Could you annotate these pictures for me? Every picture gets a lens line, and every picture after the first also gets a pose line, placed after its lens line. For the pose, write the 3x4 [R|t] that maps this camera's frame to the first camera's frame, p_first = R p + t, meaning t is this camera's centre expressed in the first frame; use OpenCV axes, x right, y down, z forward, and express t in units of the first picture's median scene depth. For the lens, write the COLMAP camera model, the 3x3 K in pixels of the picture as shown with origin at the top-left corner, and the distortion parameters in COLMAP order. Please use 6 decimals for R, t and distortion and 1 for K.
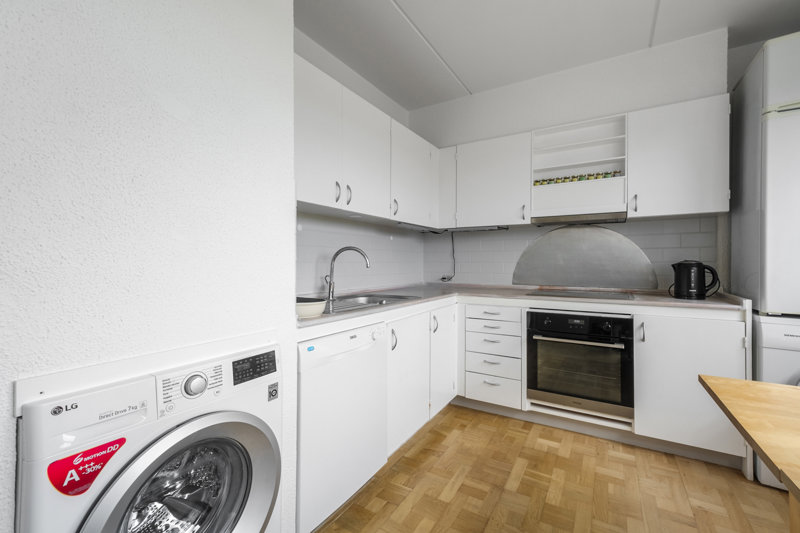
lens RADIAL K [[348.2, 0, 394.9], [0, 348.2, 264.4], [0, 0, 1]] dist [-0.000382, -0.000399]
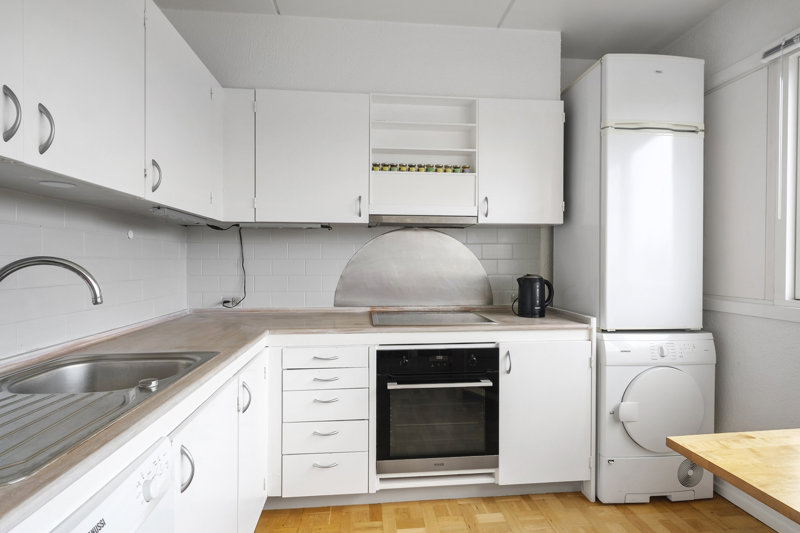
lens RADIAL K [[413.9, 0, 400.0], [0, 413.9, 266.5], [0, 0, 1]] dist [-0.000234, 0.000758]
pose [[0.793981, -0.005812, 0.607914, -0.085244], [0.001573, 0.999971, 0.007505, -0.038323], [-0.607940, -0.005003, 0.793967, 0.321101]]
